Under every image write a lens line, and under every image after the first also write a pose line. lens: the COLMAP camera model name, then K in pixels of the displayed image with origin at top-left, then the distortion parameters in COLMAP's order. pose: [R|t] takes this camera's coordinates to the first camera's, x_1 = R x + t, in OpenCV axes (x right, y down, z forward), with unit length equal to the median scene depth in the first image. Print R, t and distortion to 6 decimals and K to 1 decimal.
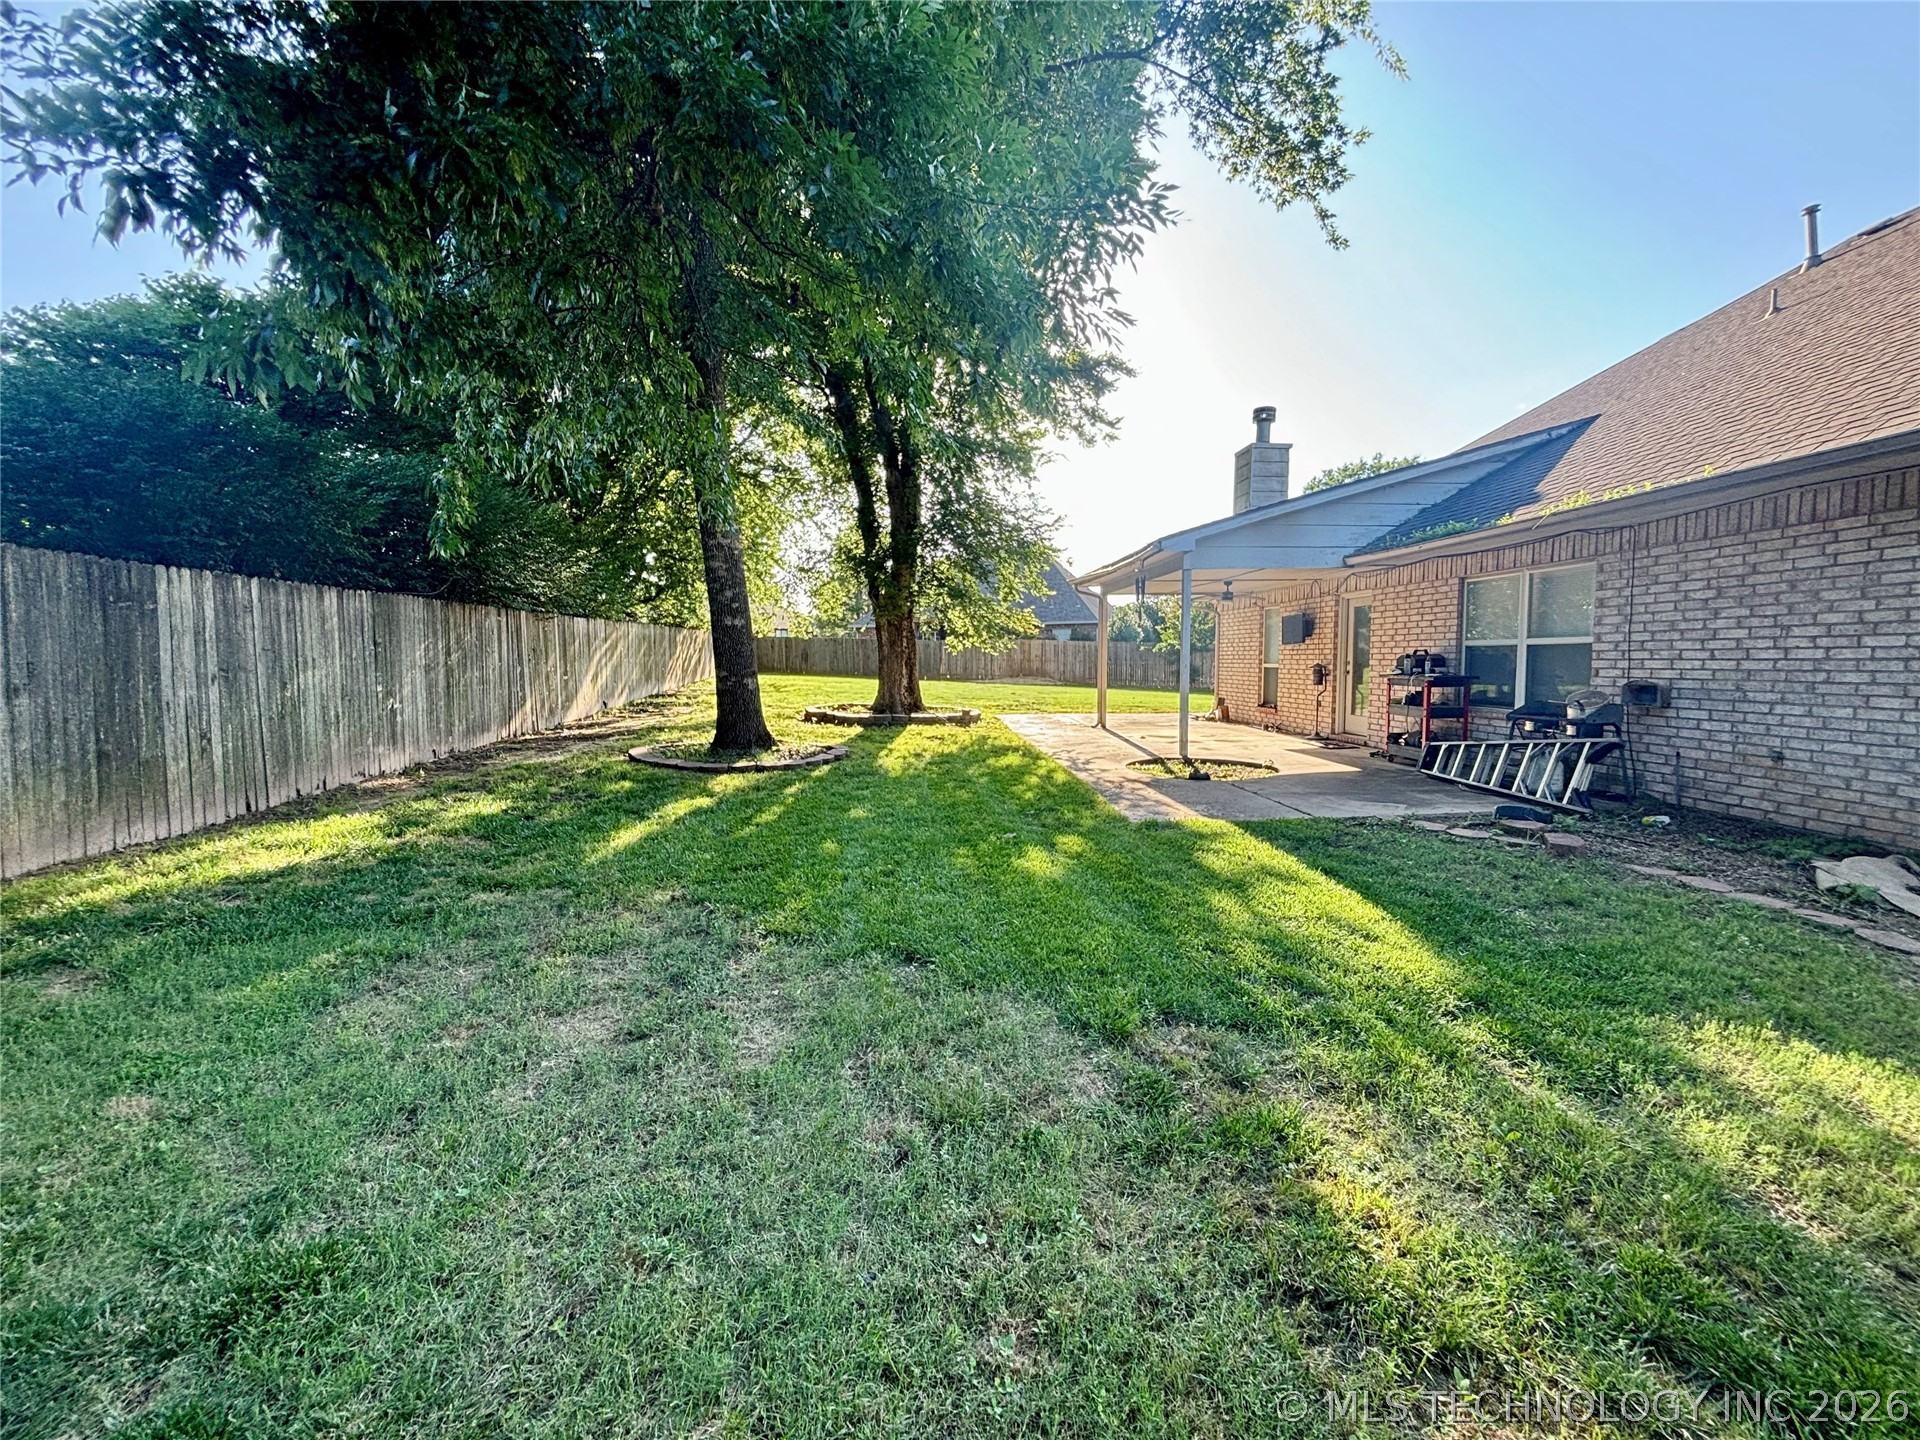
lens RADIAL K [[773.3, 0, 958.7], [0, 773.3, 719.0], [0, 0, 1]] dist [-0.000846, 0.000750]
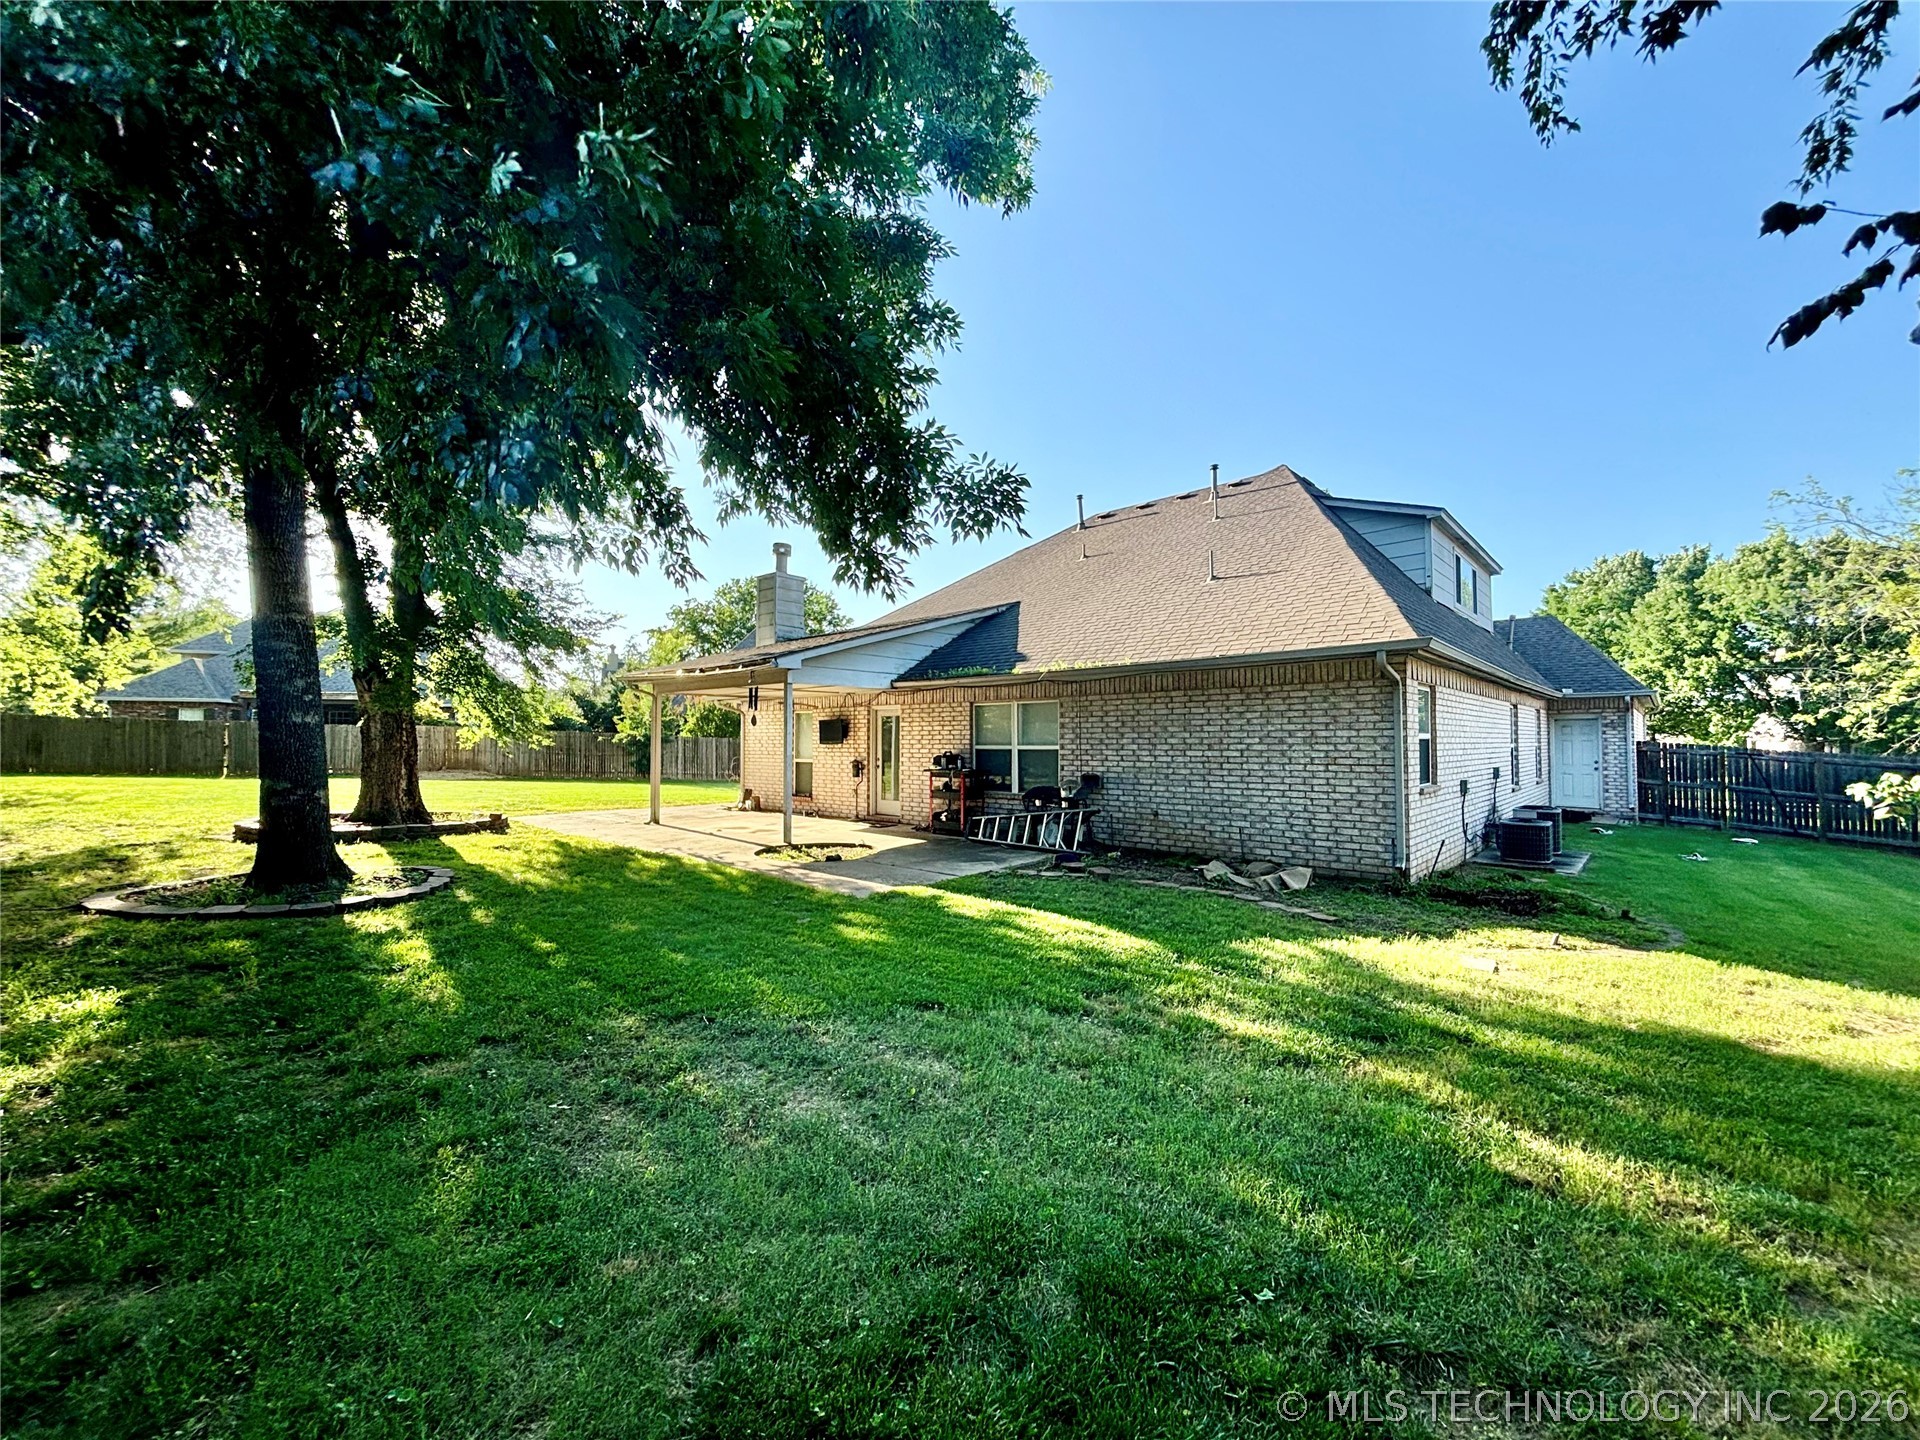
lens RADIAL K [[773.3, 0, 947.9], [0, 773.3, 718.5], [0, 0, 1]] dist [-0.000846, 0.000750]
pose [[0.732632, 0.025274, 0.680155, -0.369000], [0.050300, 0.994567, -0.091139, -0.022528], [-0.678764, 0.100984, 0.727380, -0.020150]]
